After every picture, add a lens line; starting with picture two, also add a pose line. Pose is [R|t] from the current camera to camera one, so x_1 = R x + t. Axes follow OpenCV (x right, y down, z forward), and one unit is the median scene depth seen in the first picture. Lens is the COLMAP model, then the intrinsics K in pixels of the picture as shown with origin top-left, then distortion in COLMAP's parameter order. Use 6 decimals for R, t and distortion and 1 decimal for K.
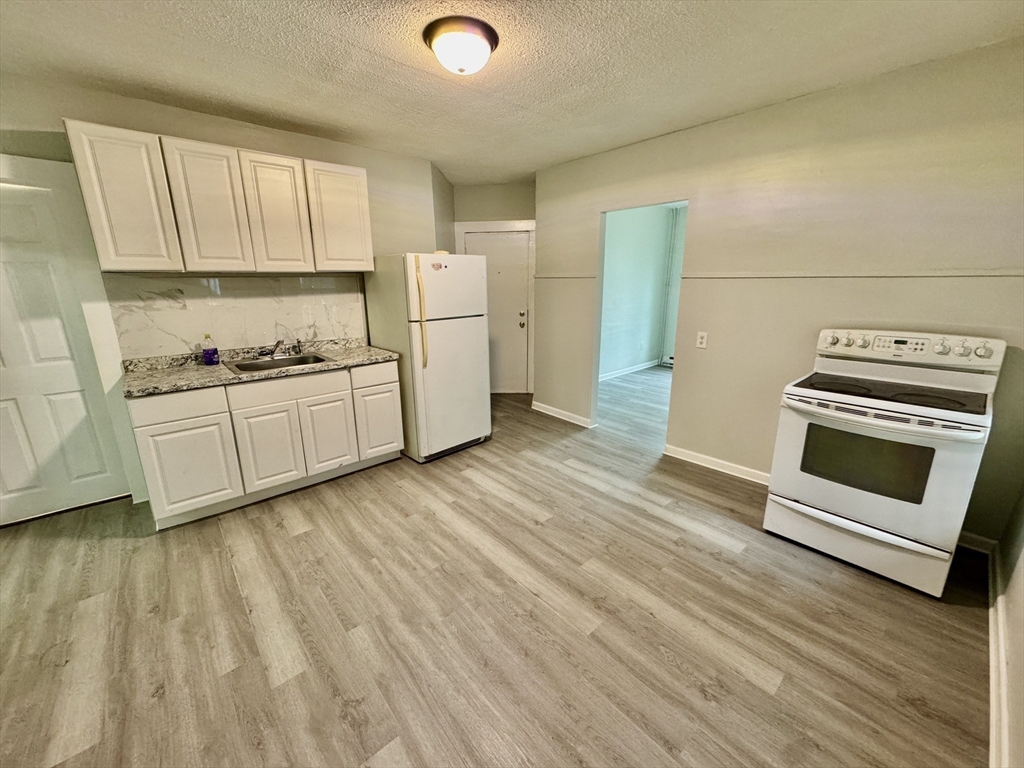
lens RADIAL K [[410.0, 0, 511.9], [0, 410.0, 384.6], [0, 0, 1]] dist [-0.001717, -0.000110]
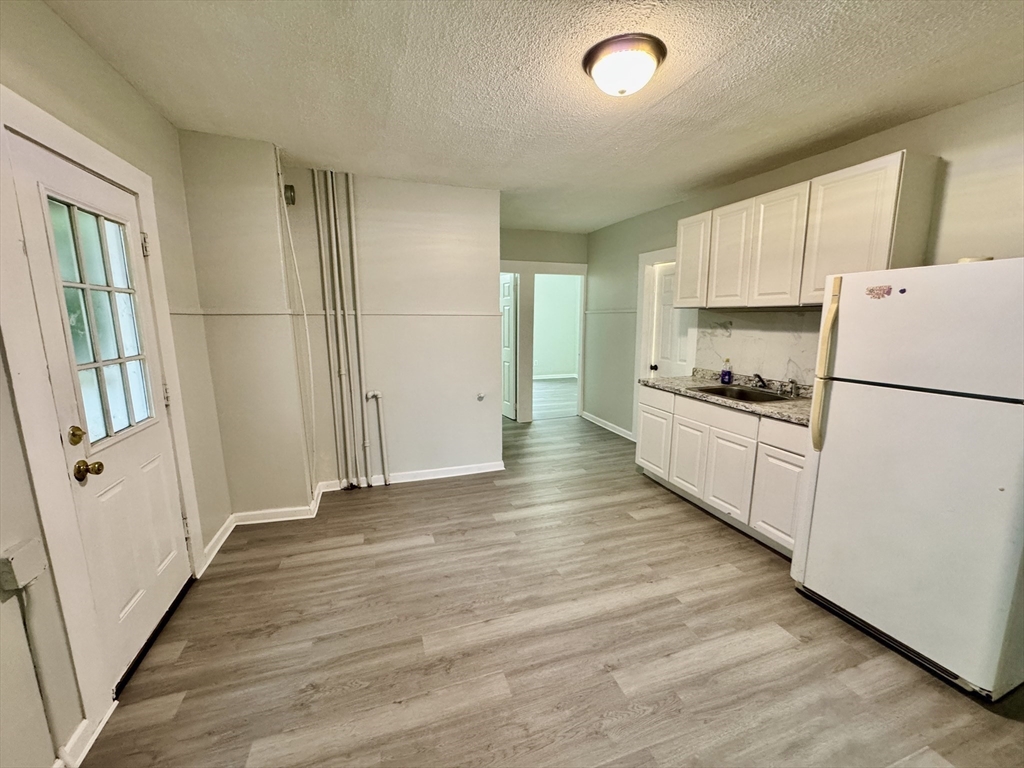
lens RADIAL K [[410.0, 0, 511.3], [0, 410.0, 384.4], [0, 0, 1]] dist [-0.001717, -0.000110]
pose [[-0.387578, 0.157727, -0.908243, 0.650936], [-0.230480, 0.937382, 0.261141, -0.234703], [0.892559, 0.310545, -0.326955, 0.908607]]
